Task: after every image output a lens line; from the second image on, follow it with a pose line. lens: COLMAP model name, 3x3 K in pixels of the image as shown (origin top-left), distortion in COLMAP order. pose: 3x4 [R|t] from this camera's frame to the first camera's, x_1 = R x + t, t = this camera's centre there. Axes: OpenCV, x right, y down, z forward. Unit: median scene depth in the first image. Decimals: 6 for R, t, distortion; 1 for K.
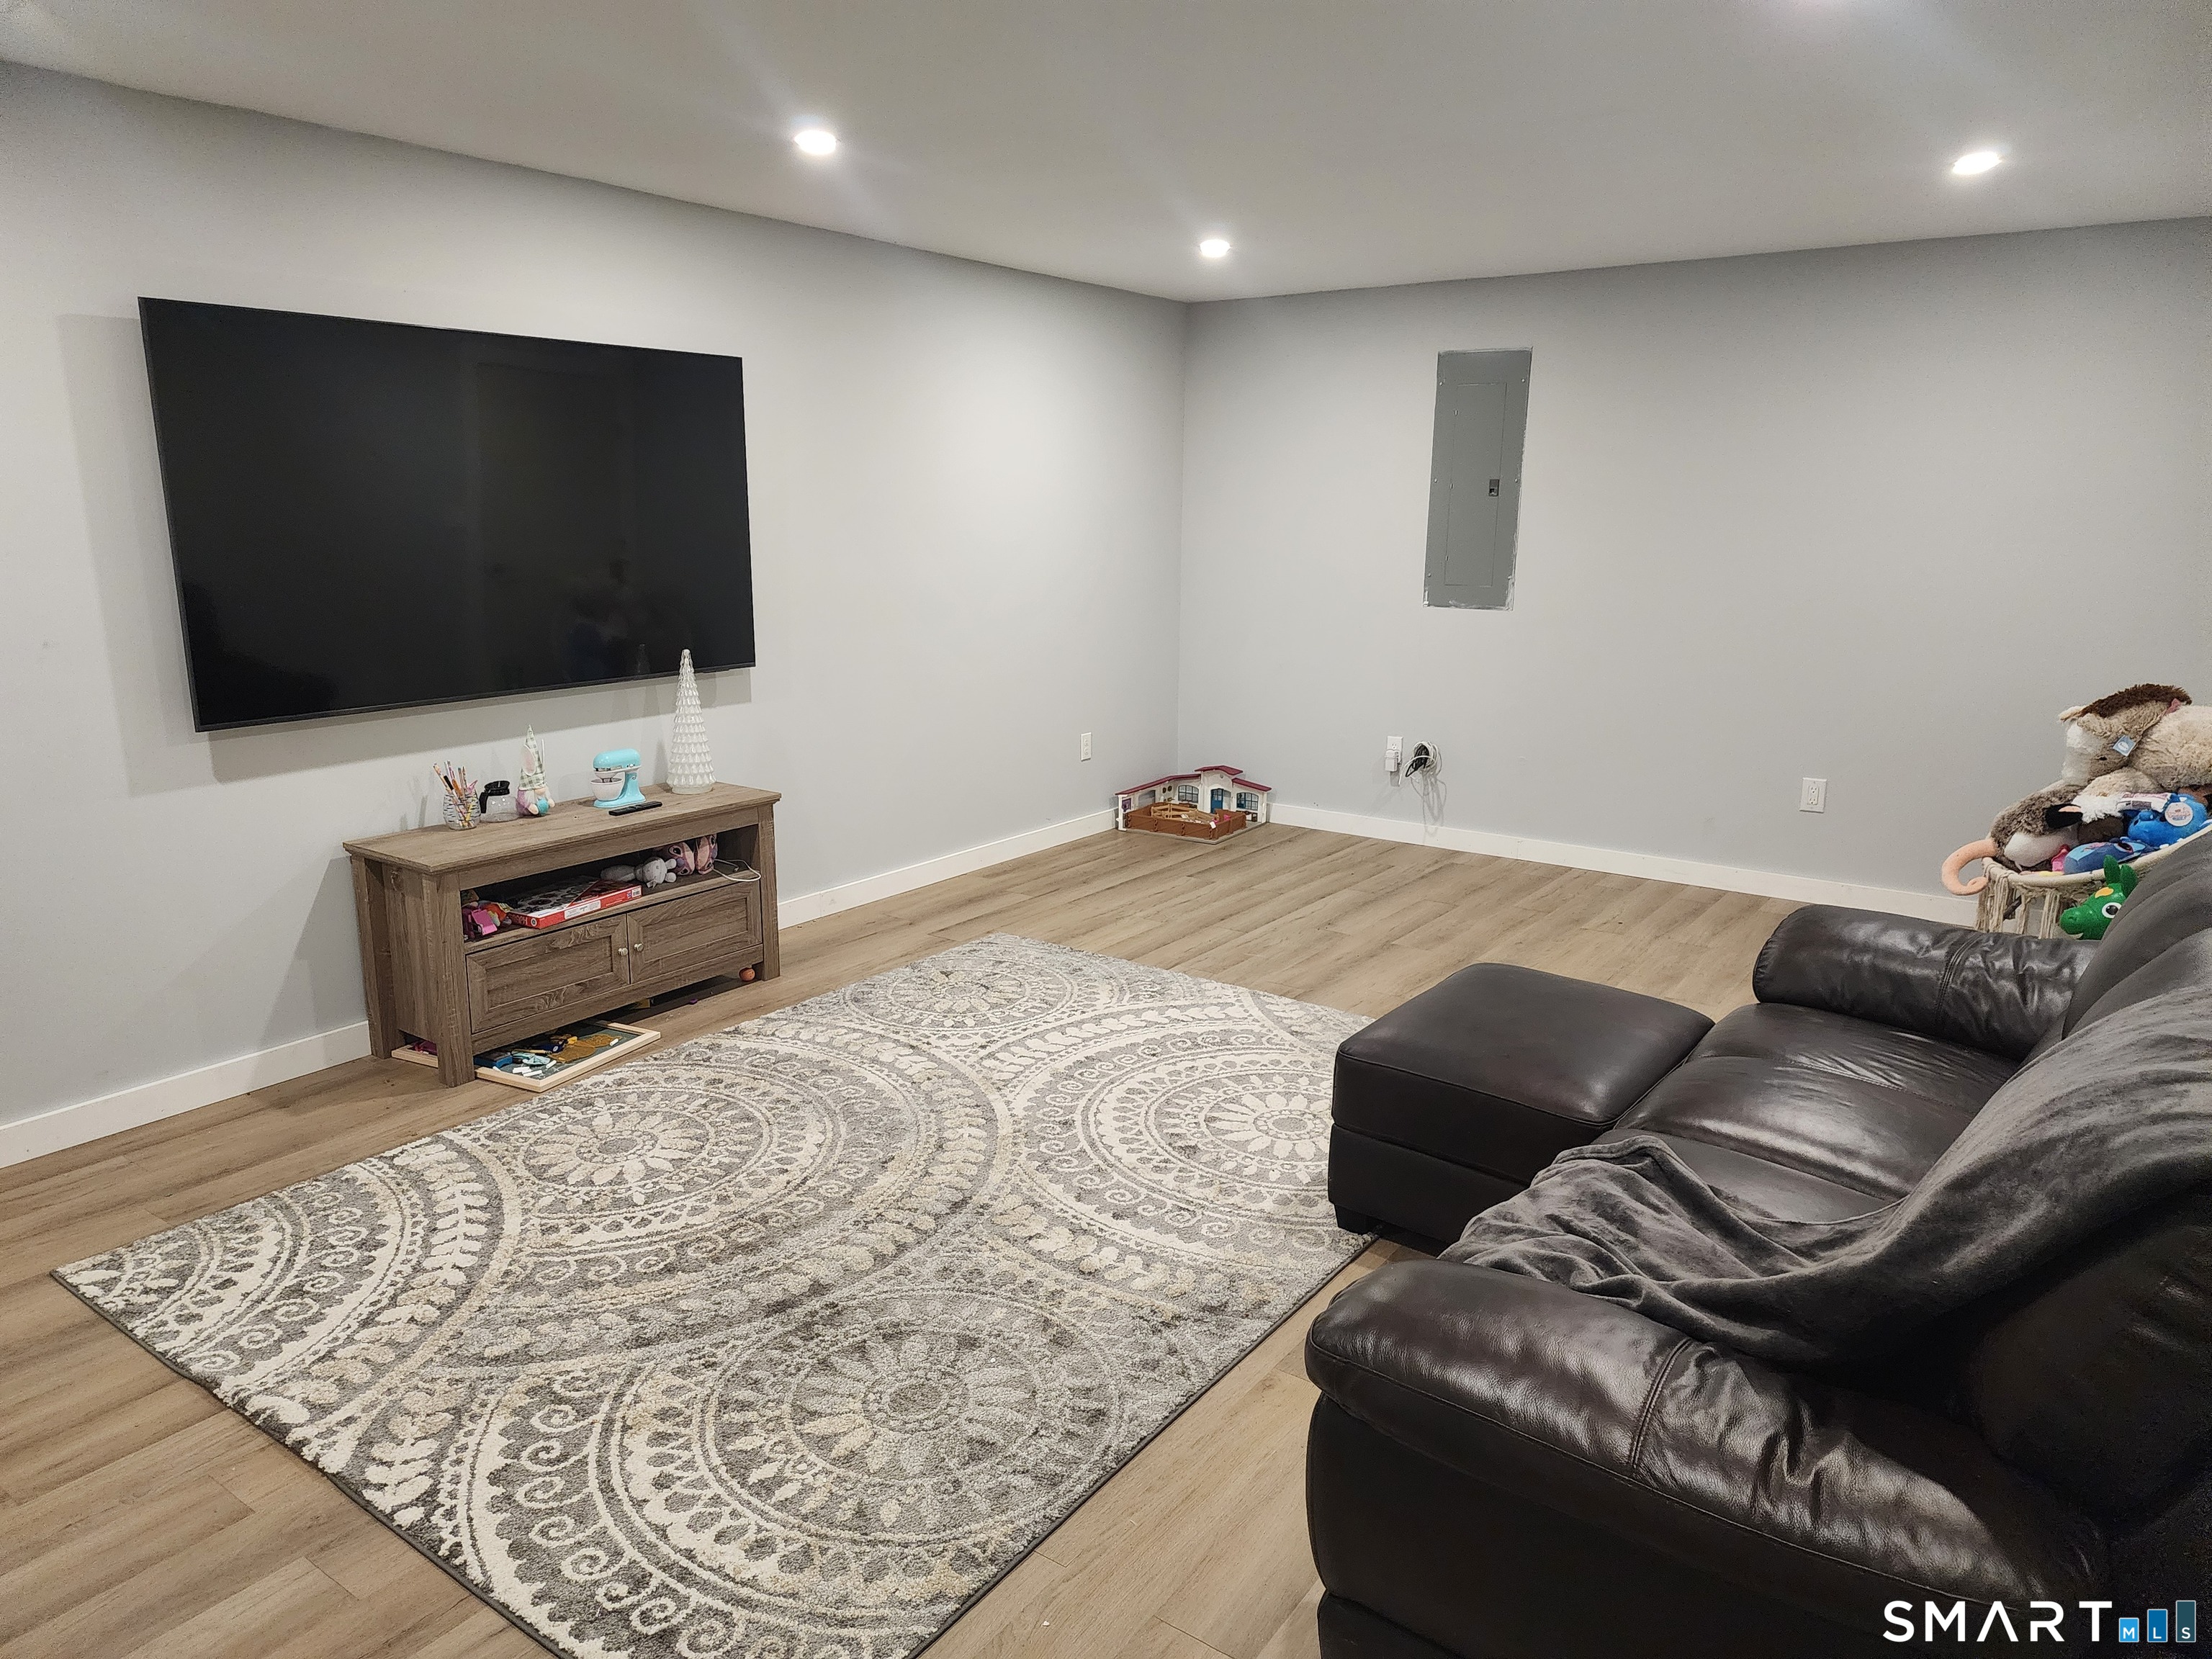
lens RADIAL K [[1472.3, 0, 1111.5], [0, 1472.3, 825.4], [0, 0, 1]] dist [0.103399, -0.107149]
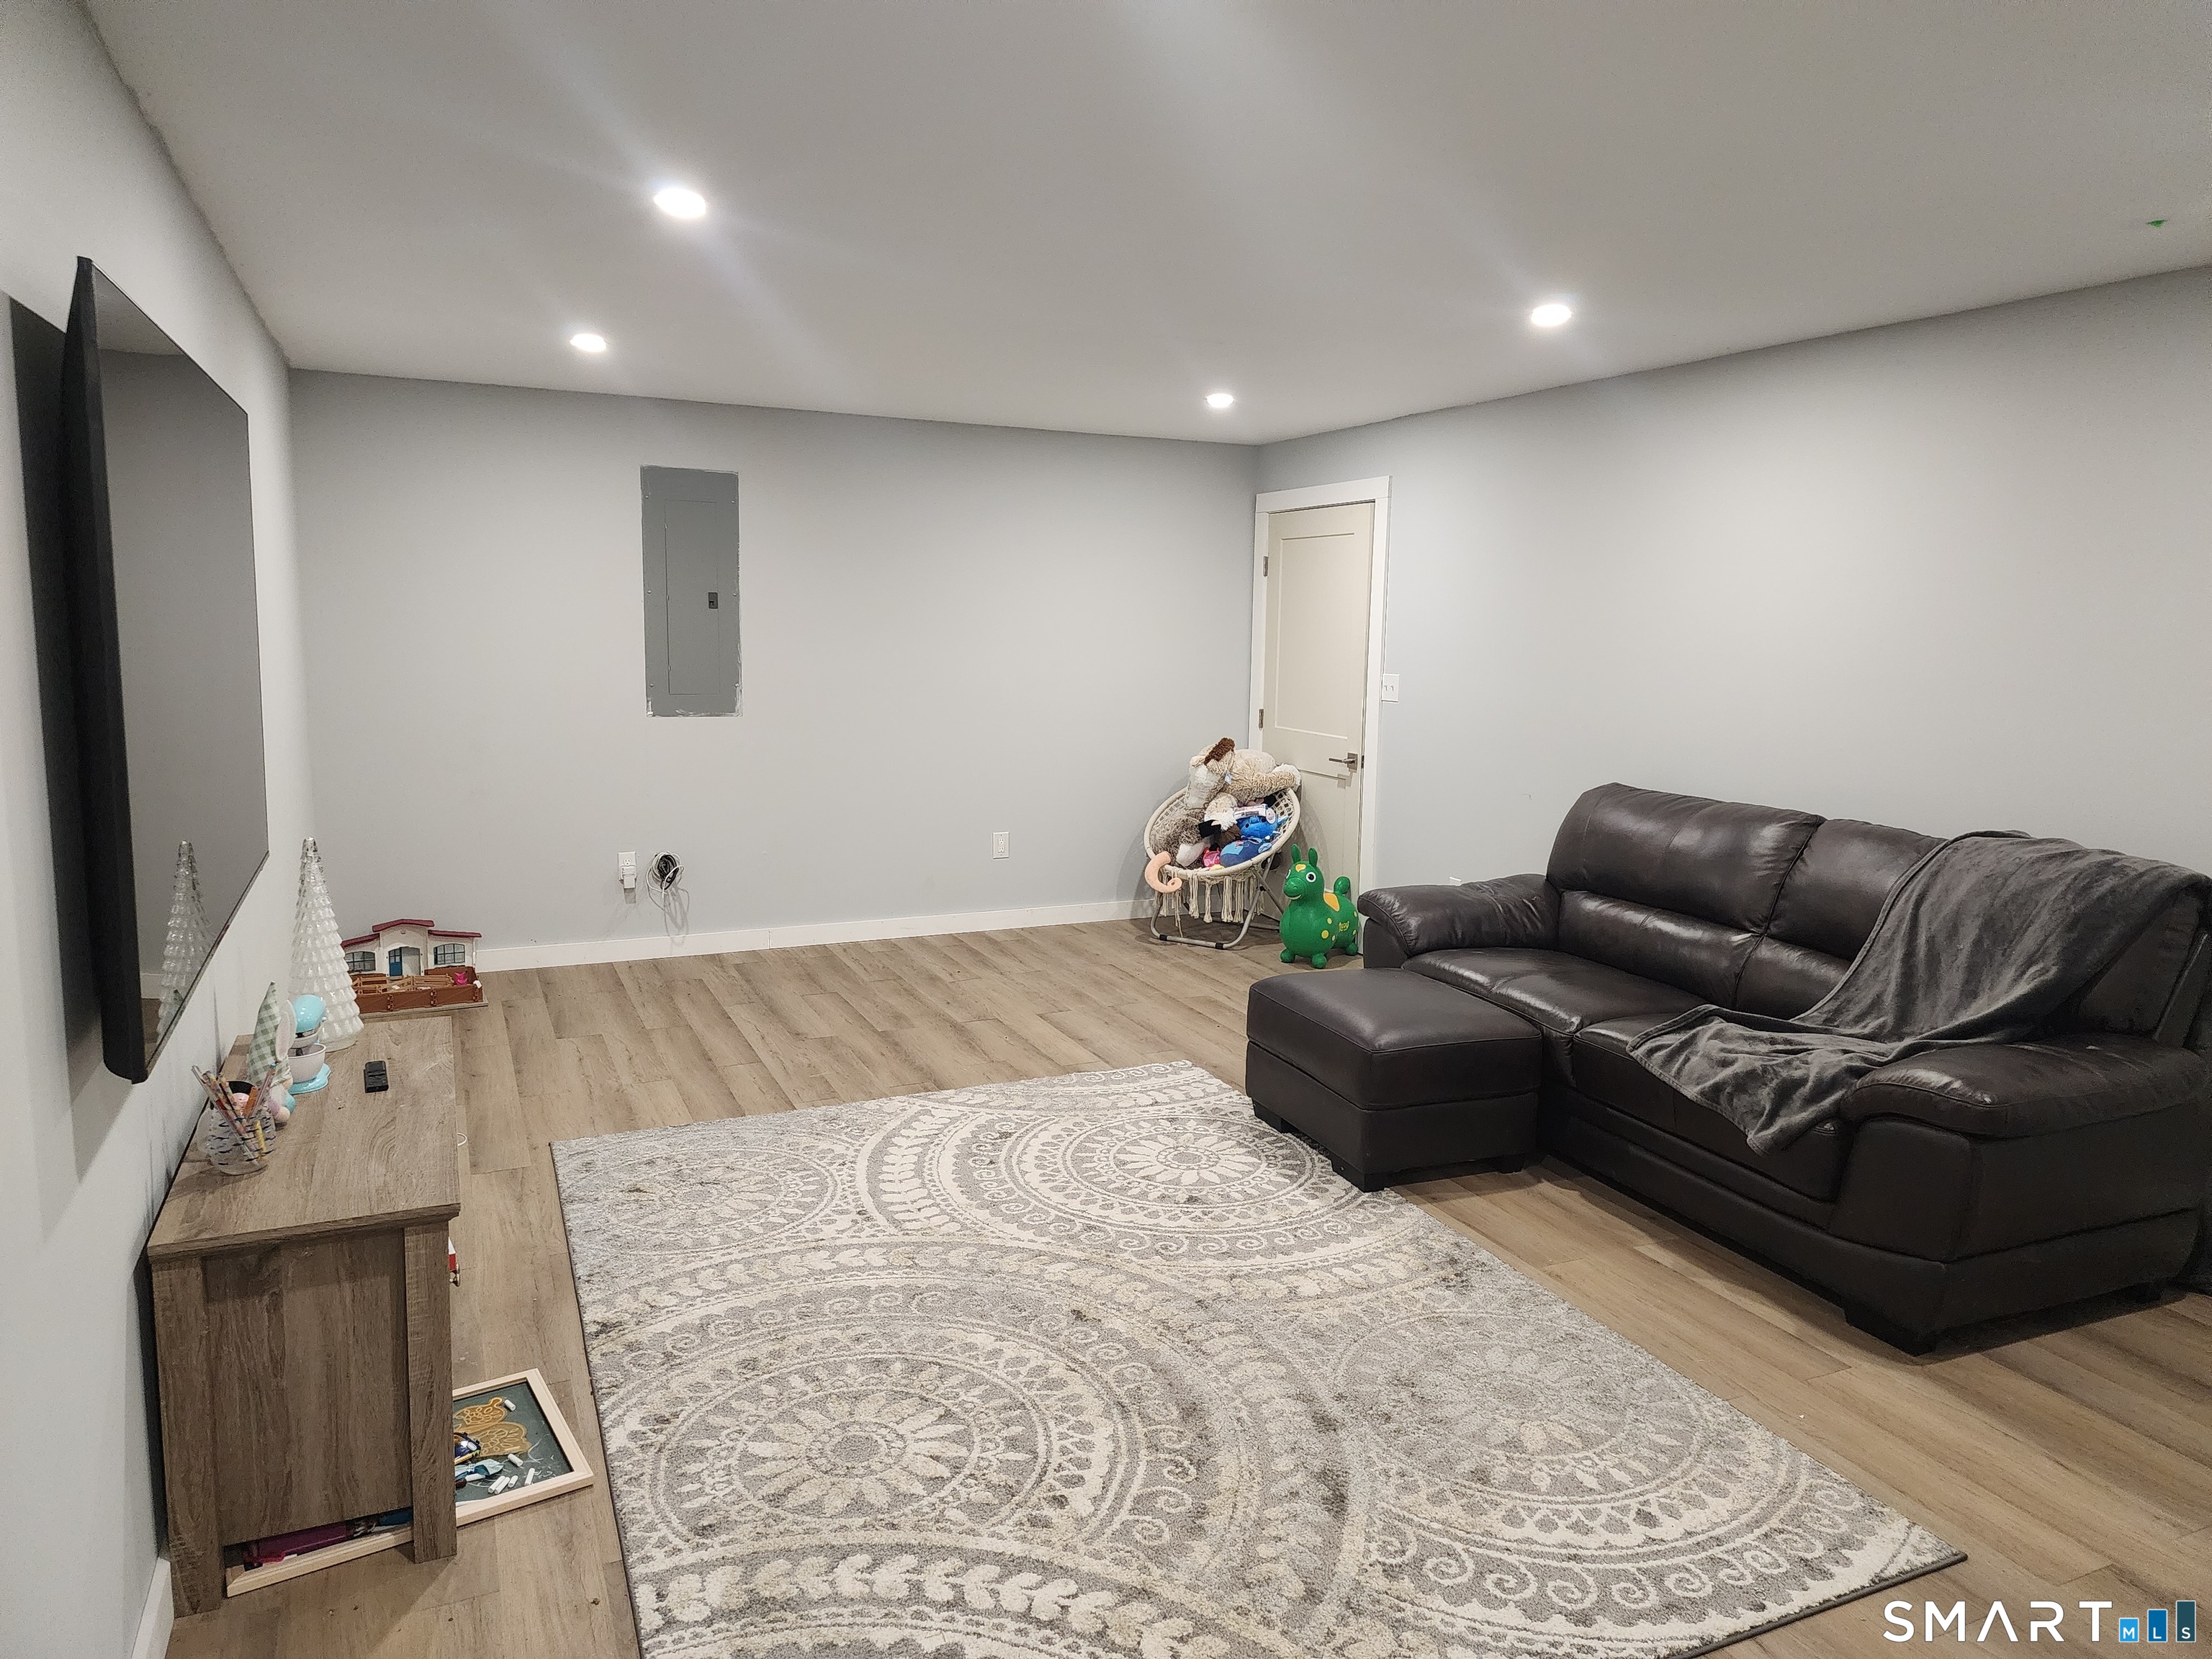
lens RADIAL K [[1472.3, 0, 1111.5], [0, 1472.3, 825.4], [0, 0, 1]] dist [0.103399, -0.107149]
pose [[0.492923, -0.124162, 0.861168, -0.664275], [0.176136, 0.983512, 0.040983, -0.084603], [-0.852058, 0.131481, 0.506665, 0.330974]]
